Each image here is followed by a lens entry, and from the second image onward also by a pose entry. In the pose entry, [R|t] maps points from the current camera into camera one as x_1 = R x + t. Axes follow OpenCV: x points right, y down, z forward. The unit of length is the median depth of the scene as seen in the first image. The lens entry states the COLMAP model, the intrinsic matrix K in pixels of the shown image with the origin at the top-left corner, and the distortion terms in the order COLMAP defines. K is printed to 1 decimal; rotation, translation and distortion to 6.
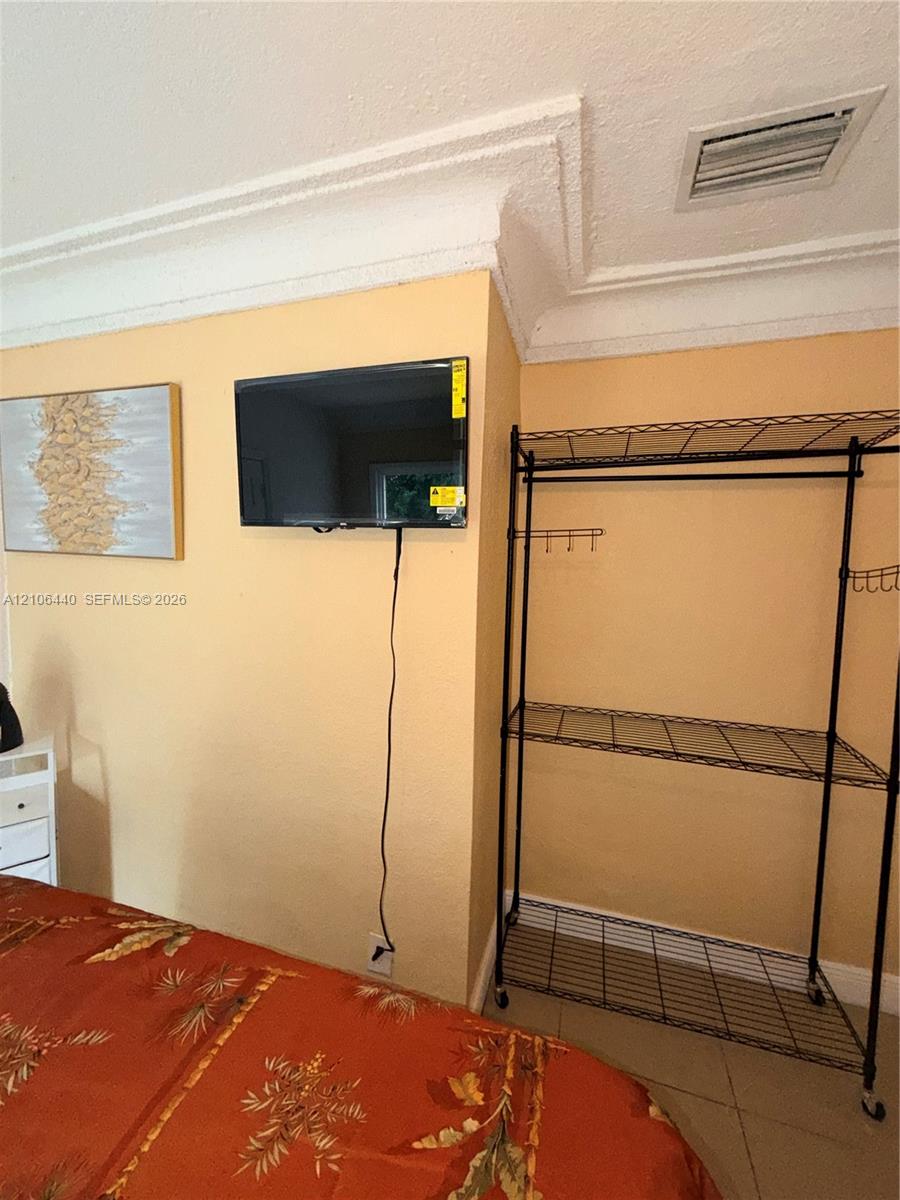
lens RADIAL K [[480.0, 0, 449.5], [0, 480.0, 597.2], [0, 0, 1]] dist [0.000170, 0.000596]
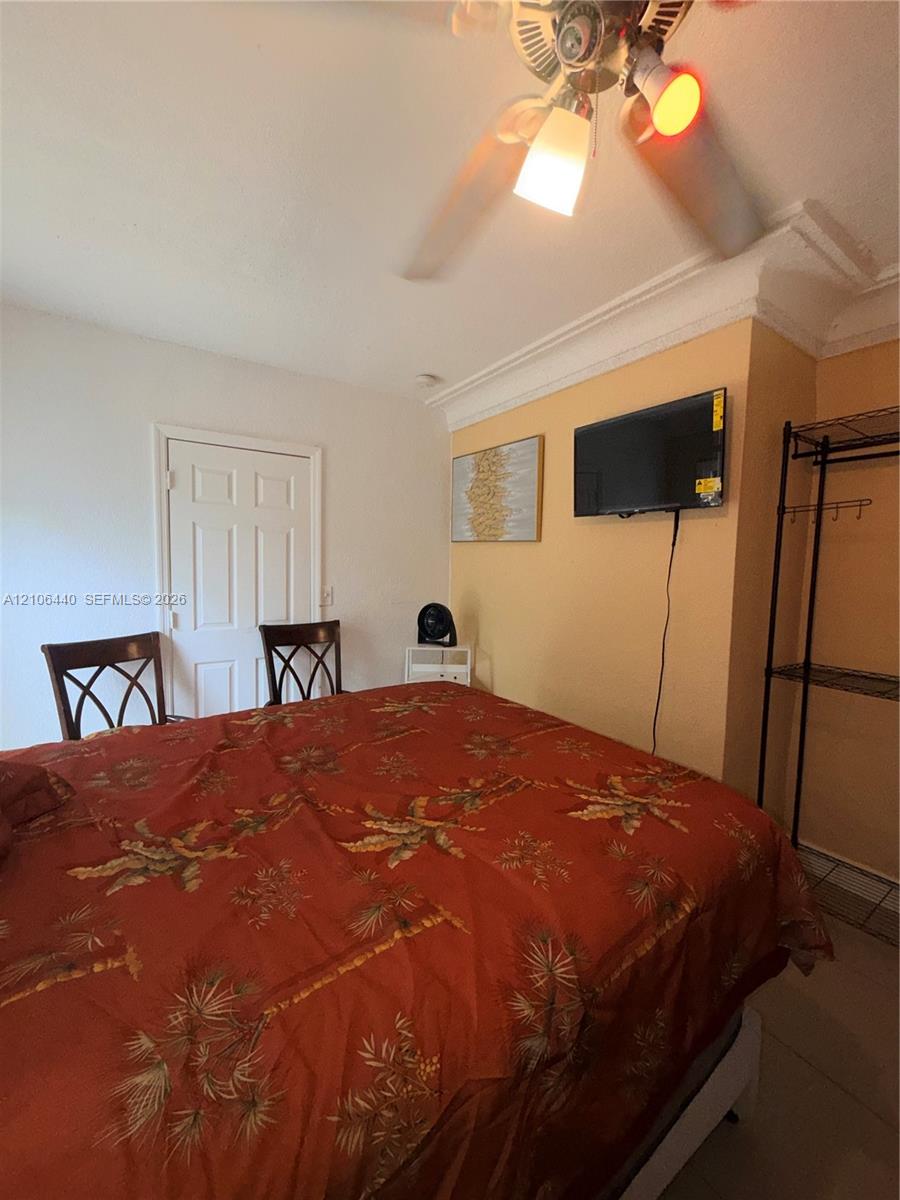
lens RADIAL K [[480.0, 0, 449.5], [0, 480.0, 597.2], [0, 0, 1]] dist [0.000170, 0.000596]
pose [[0.776310, 0.039624, -0.629105, 0.237377], [-0.048136, 0.998835, 0.003511, 0.120055], [0.628511, 0.027557, 0.777312, -0.455133]]
